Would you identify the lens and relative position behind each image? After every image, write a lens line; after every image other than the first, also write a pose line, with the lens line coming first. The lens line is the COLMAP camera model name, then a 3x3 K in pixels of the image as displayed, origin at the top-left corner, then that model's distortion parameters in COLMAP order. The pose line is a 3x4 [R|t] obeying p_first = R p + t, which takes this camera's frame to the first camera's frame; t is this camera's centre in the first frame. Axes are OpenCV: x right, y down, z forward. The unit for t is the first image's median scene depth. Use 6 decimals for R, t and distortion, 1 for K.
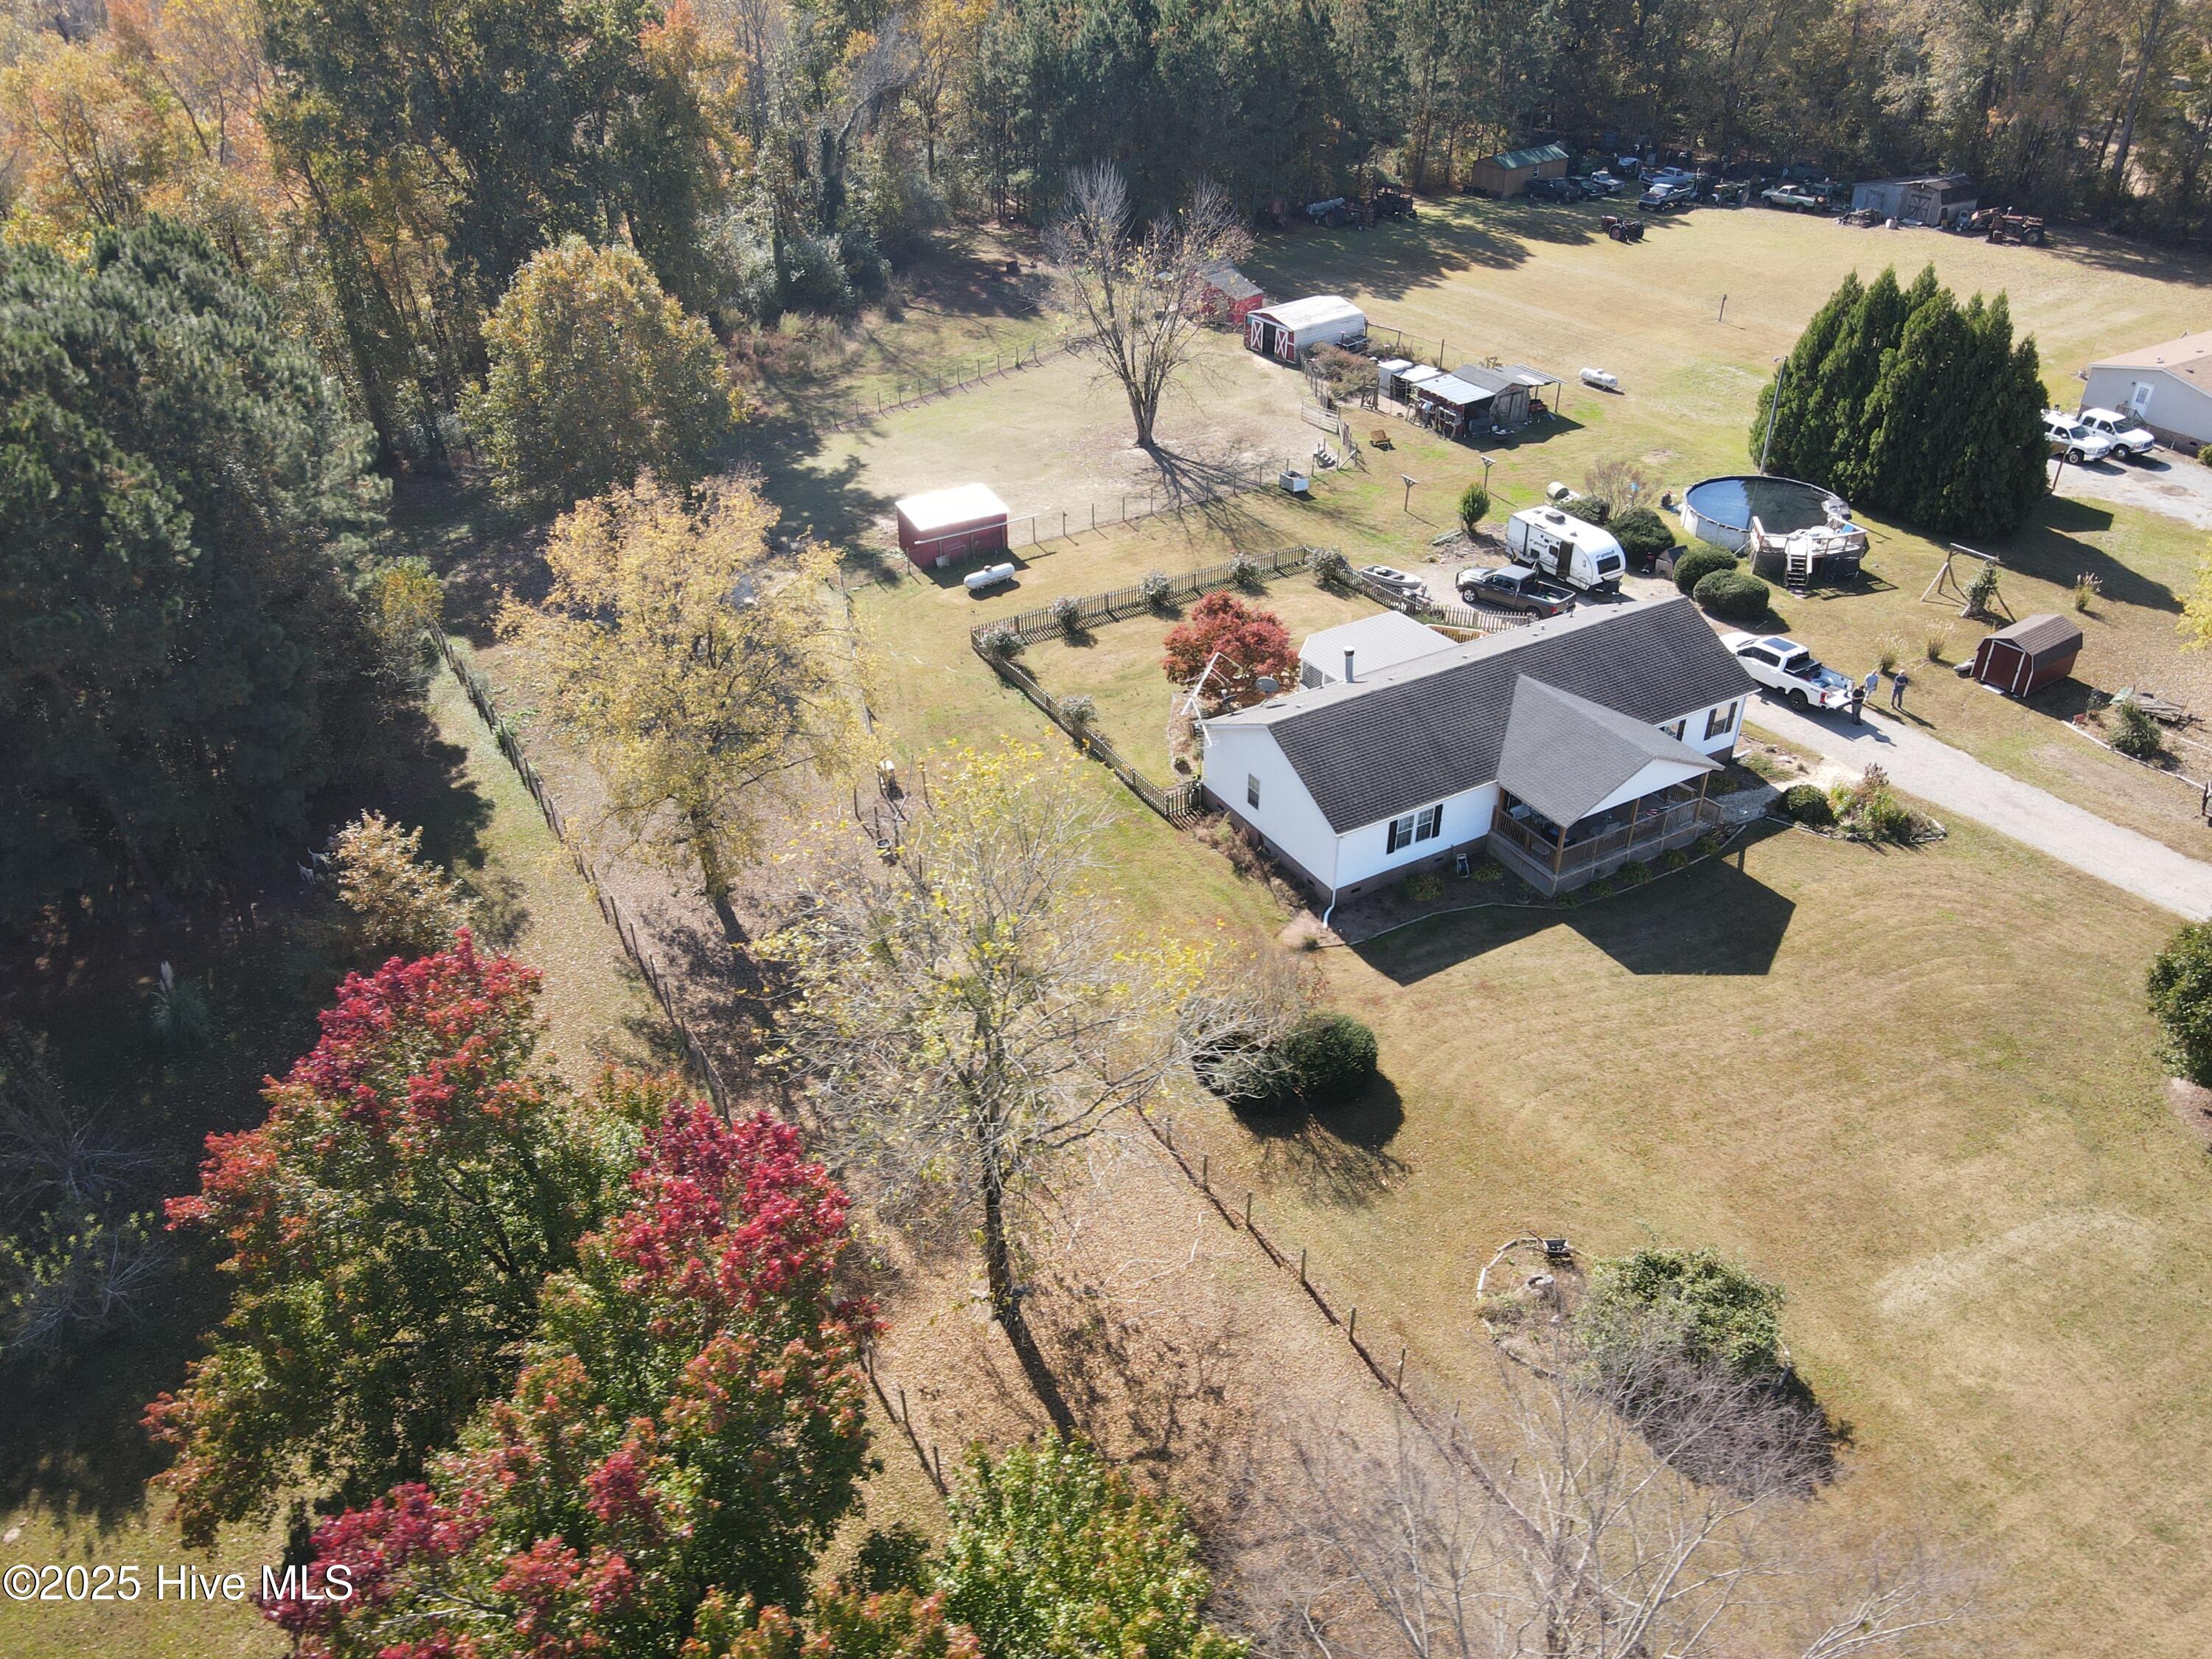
lens RADIAL K [[1615.8, 0, 1119.6], [0, 1615.8, 807.5], [0, 0, 1]] dist [0.030498, -0.028969]
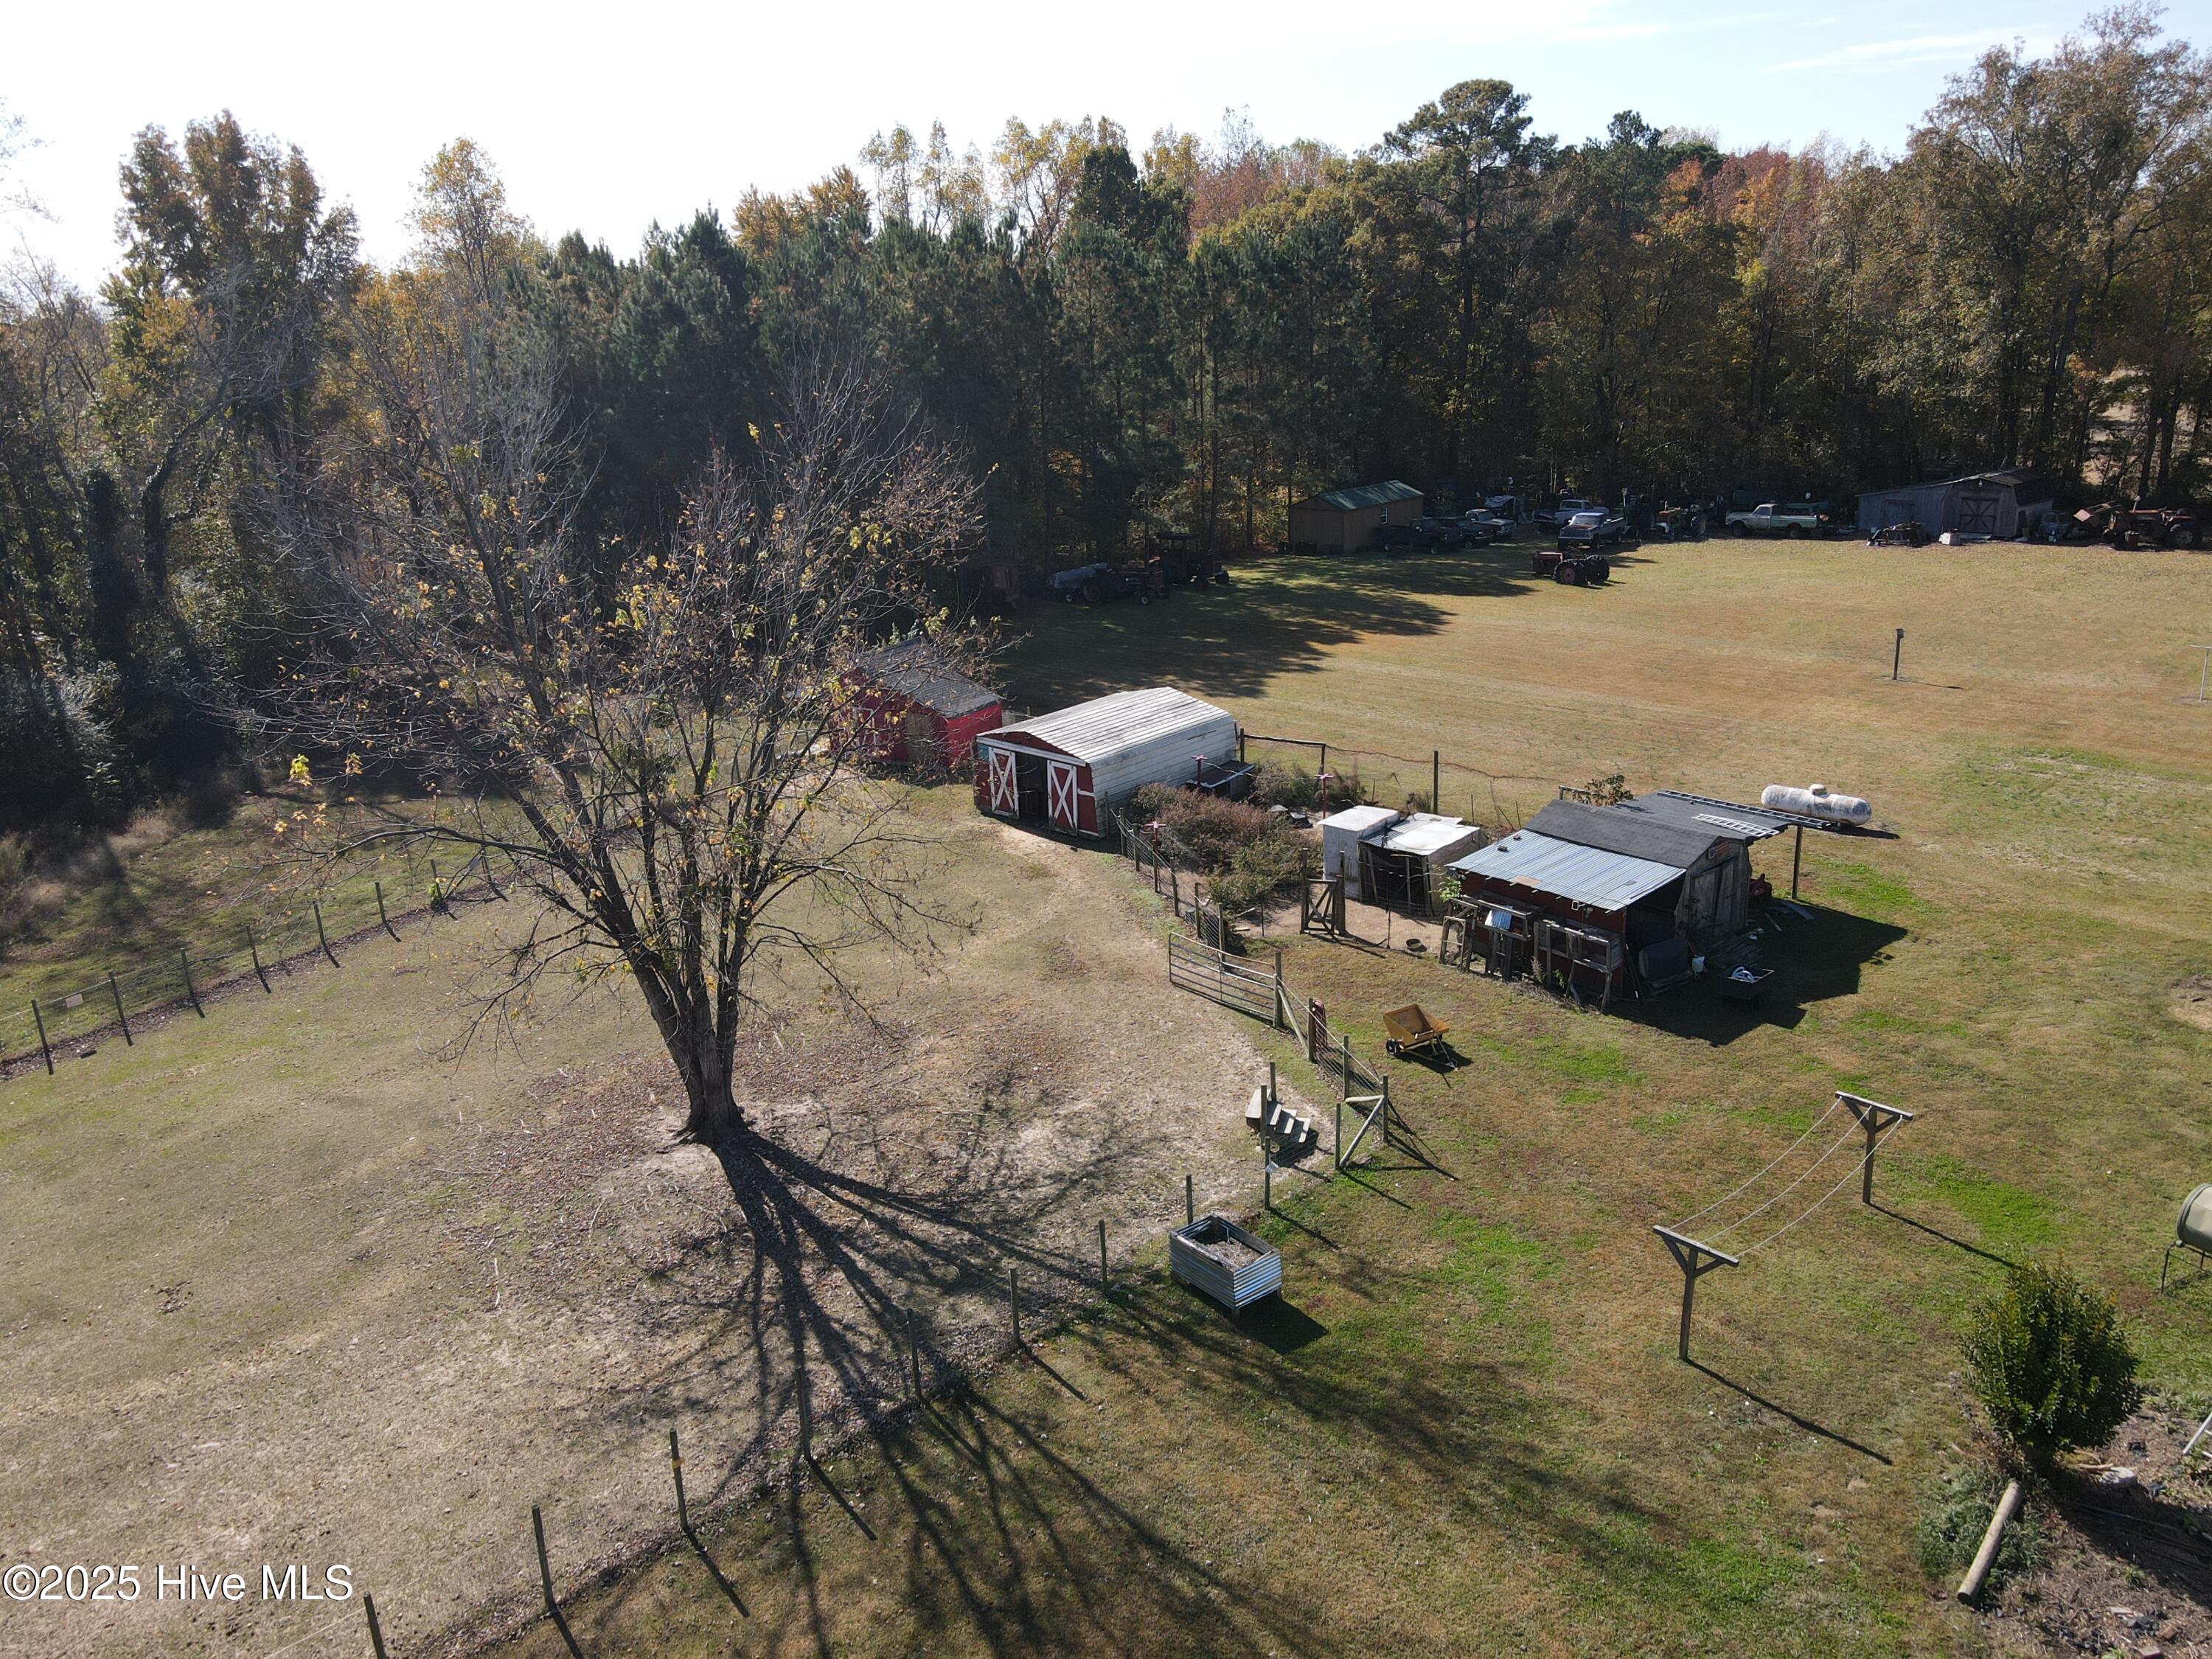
lens RADIAL K [[1615.8, 0, 1095.5], [0, 1615.8, 836.9], [0, 0, 1]] dist [0.030498, -0.028969]
pose [[0.983687, -0.093423, 0.153724, 0.045800], [0.129684, 0.960525, -0.246117, -0.187868], [-0.124663, 0.262037, 0.956972, 0.657269]]
